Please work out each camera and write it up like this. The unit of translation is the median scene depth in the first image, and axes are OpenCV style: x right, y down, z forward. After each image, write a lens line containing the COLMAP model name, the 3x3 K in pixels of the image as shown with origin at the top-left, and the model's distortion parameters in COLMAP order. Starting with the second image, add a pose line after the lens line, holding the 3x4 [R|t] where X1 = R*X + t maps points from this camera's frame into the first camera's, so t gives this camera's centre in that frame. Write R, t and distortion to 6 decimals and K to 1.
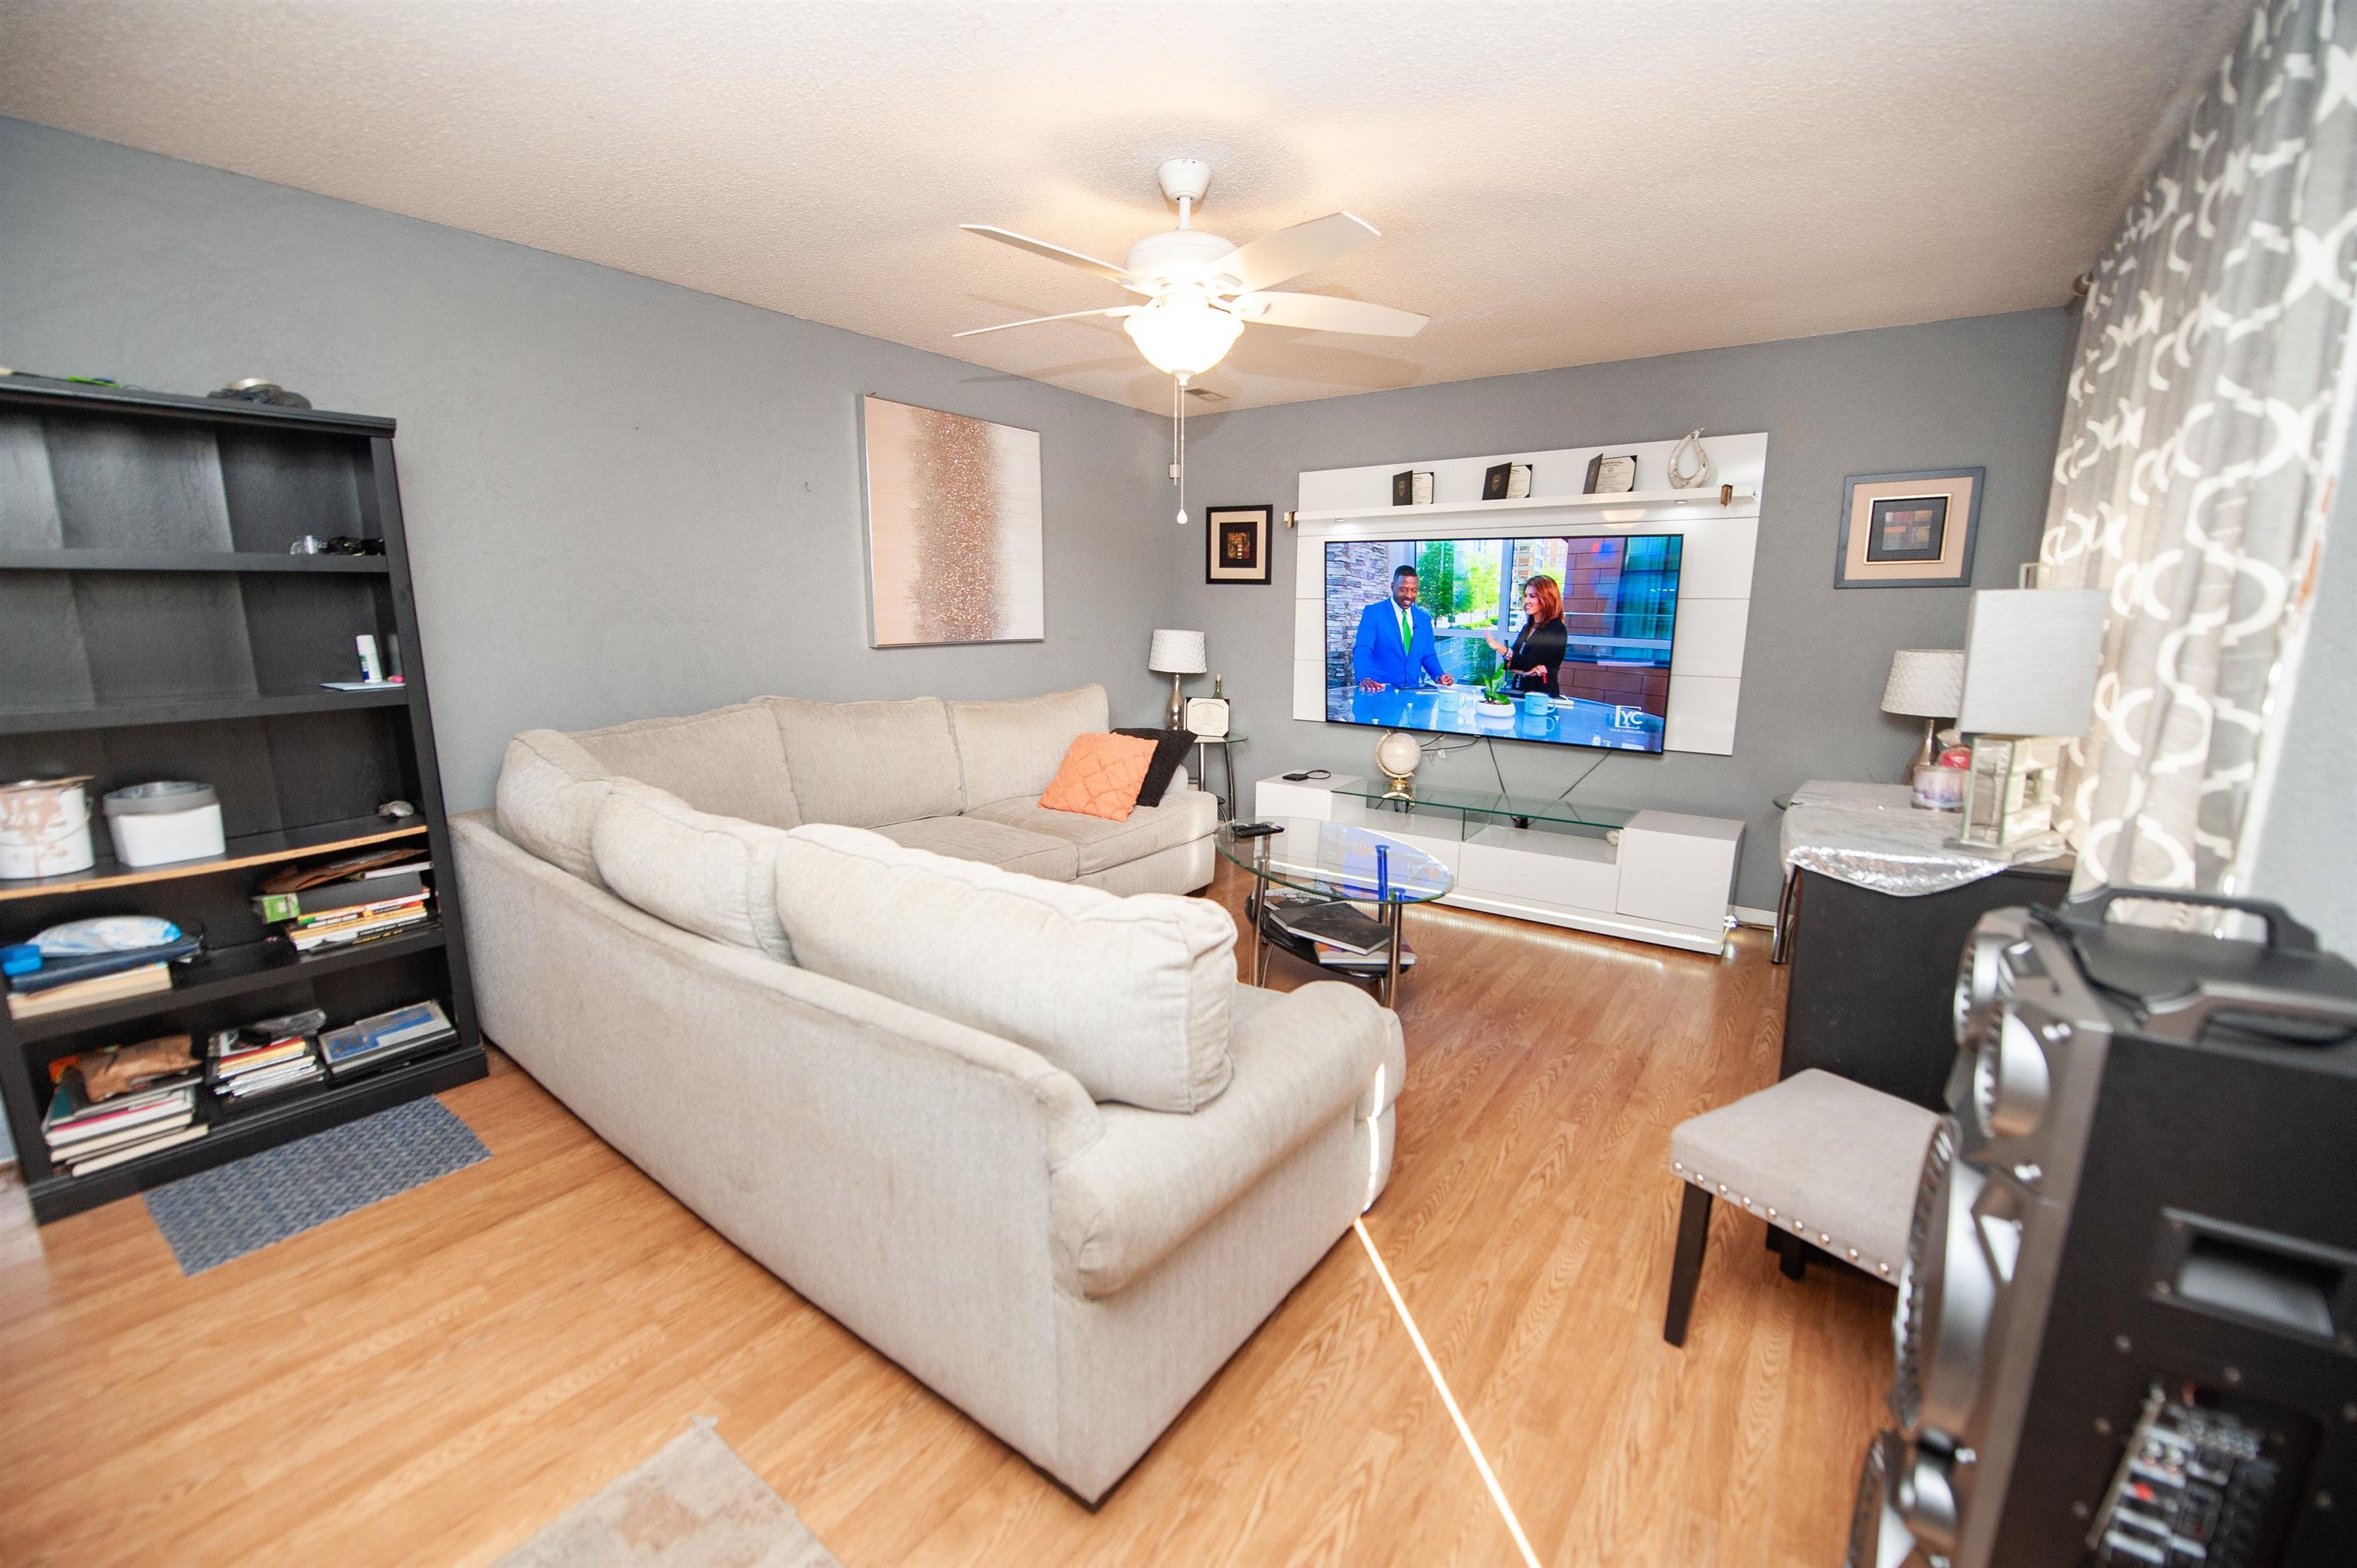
lens RADIAL K [[947.3, 0, 1177.1], [0, 947.3, 797.8], [0, 0, 1]] dist [-0.021069, -0.000707]
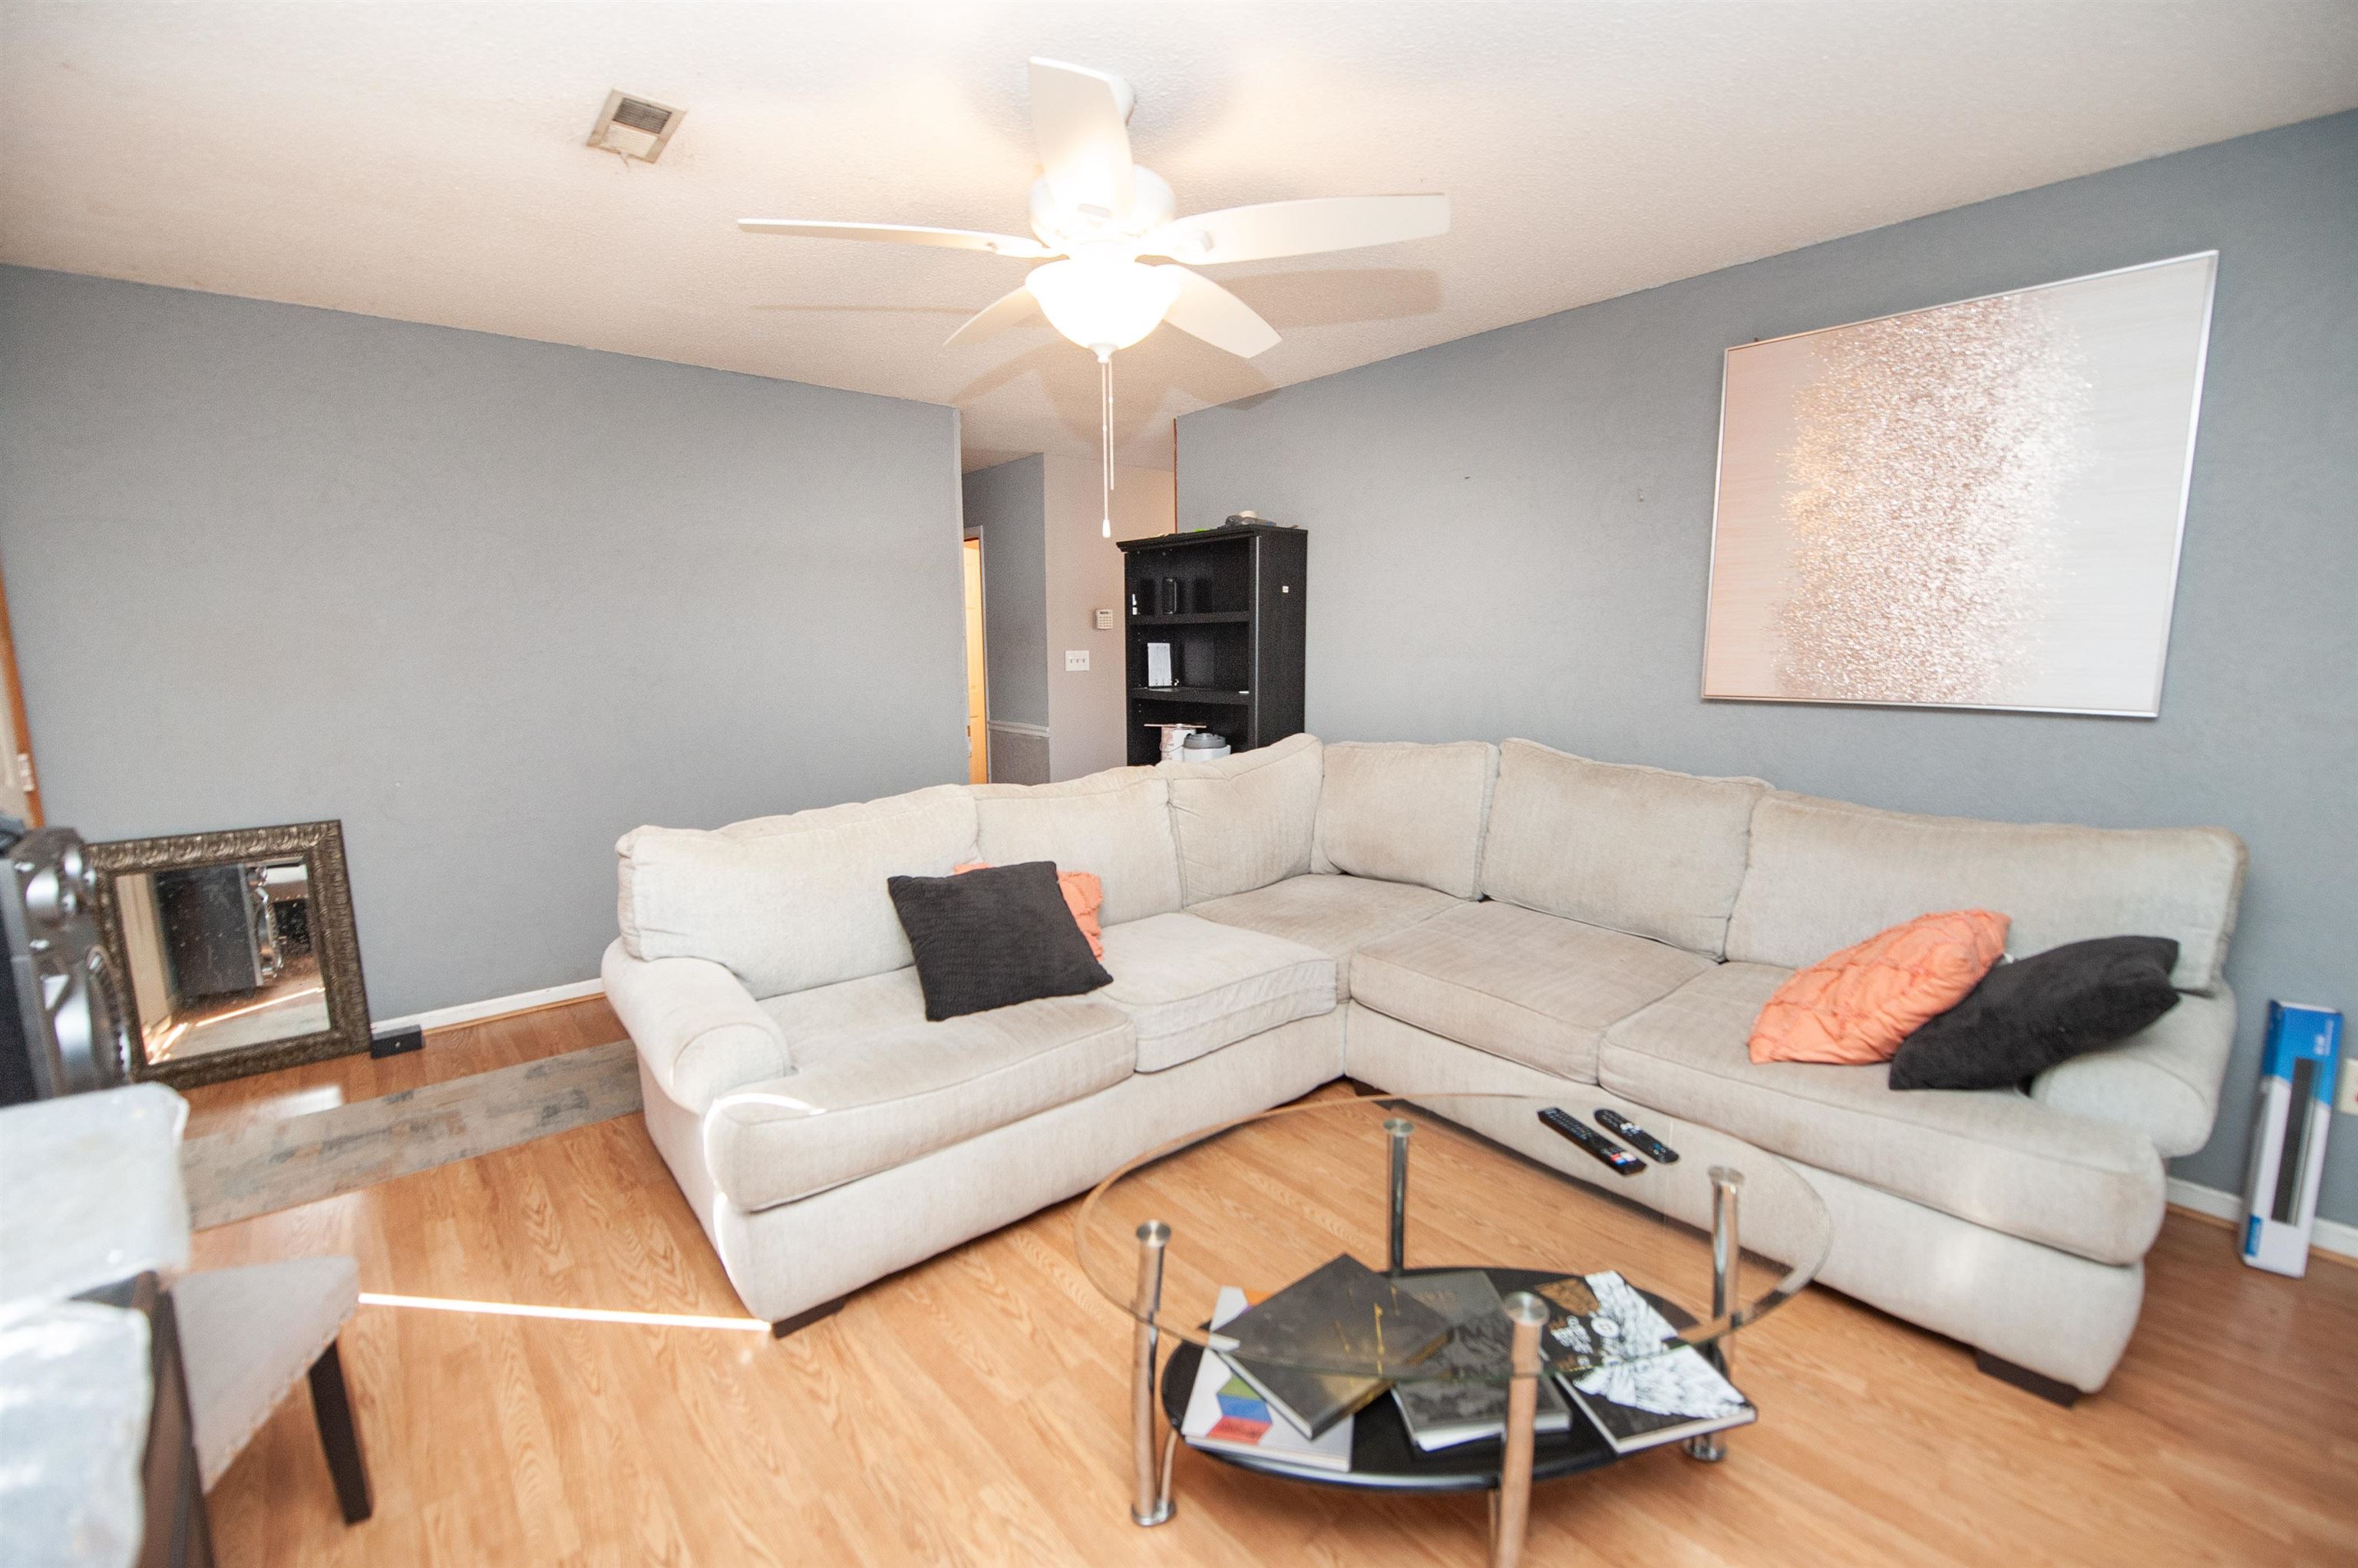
lens RADIAL K [[956.9, 0, 1176.3], [0, 956.9, 778.8], [0, 0, 1]] dist [-0.010830, -0.000283]
pose [[-0.221977, 0.135189, -0.965634, 1.010087], [-0.183787, 0.966789, 0.177599, -0.320429], [0.957574, 0.216894, -0.189759, 1.584250]]
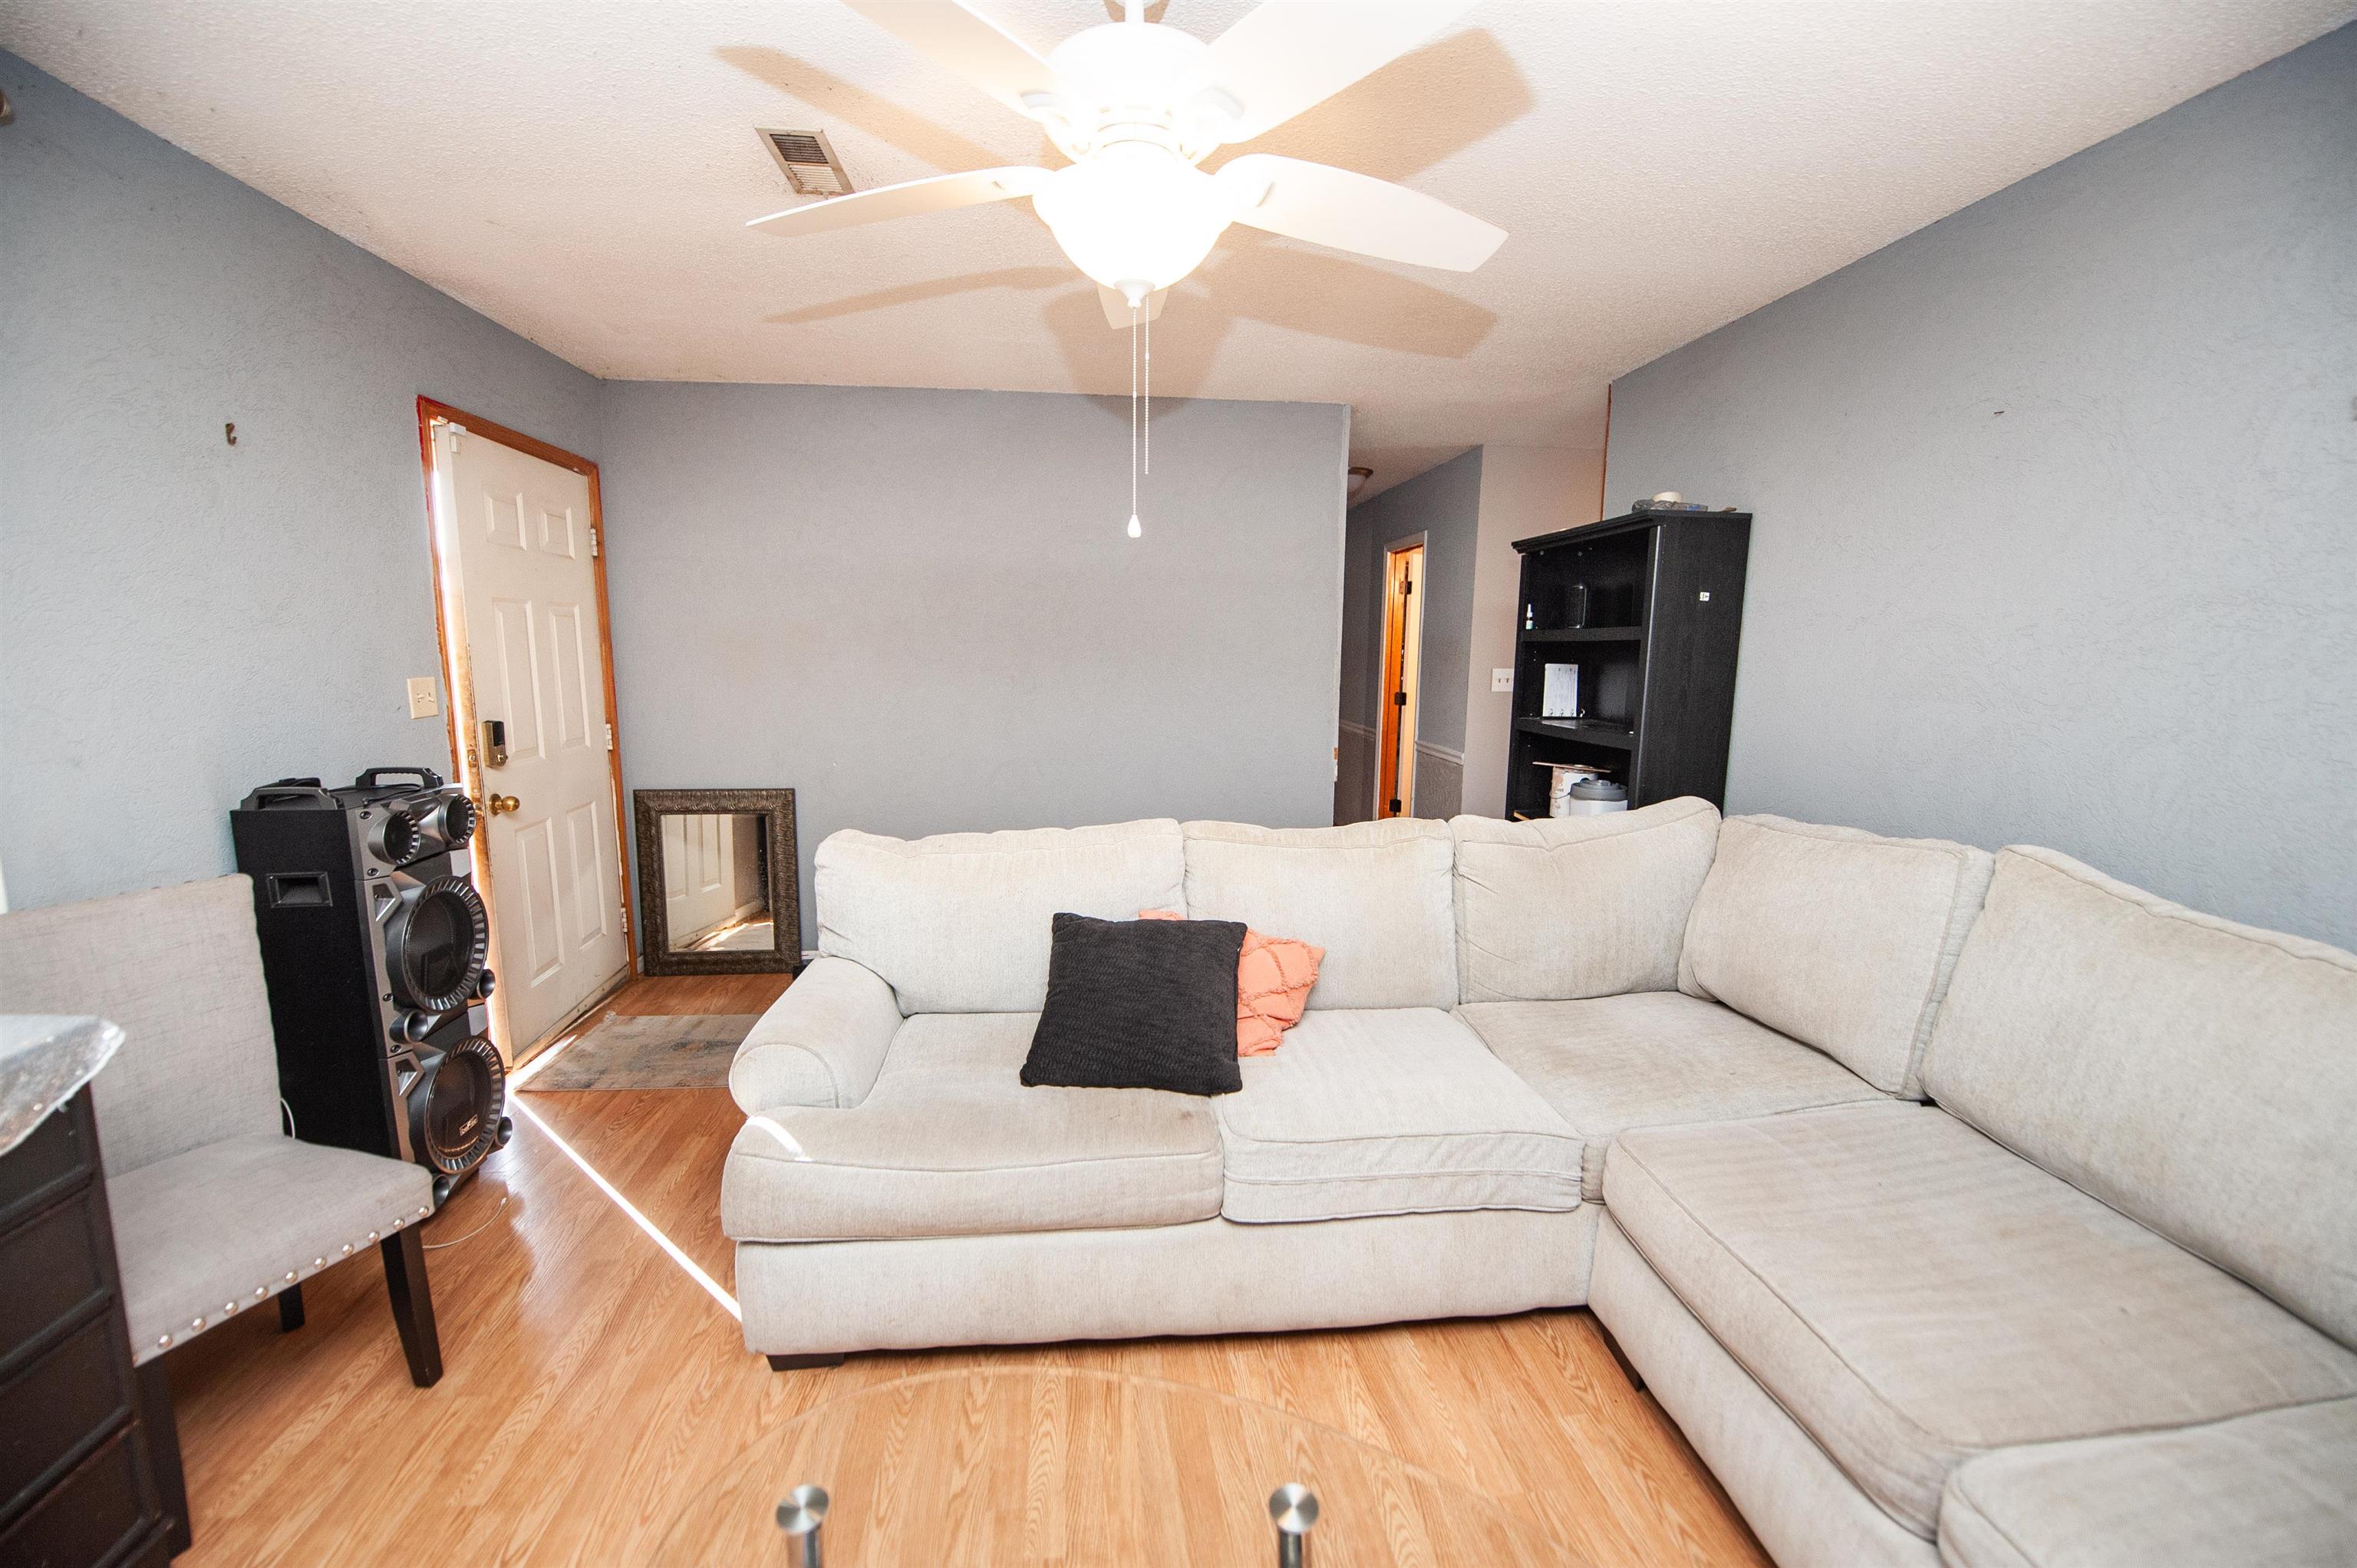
lens RADIAL K [[934.1, 0, 1178.6], [0, 934.1, 788.1], [0, 0, 1]] dist [-0.016469, -0.002907]
pose [[-0.729043, 0.090076, -0.678515, 0.506796], [-0.146023, 0.948013, 0.282751, -0.402996], [0.668710, 0.305217, -0.677989, 1.870769]]
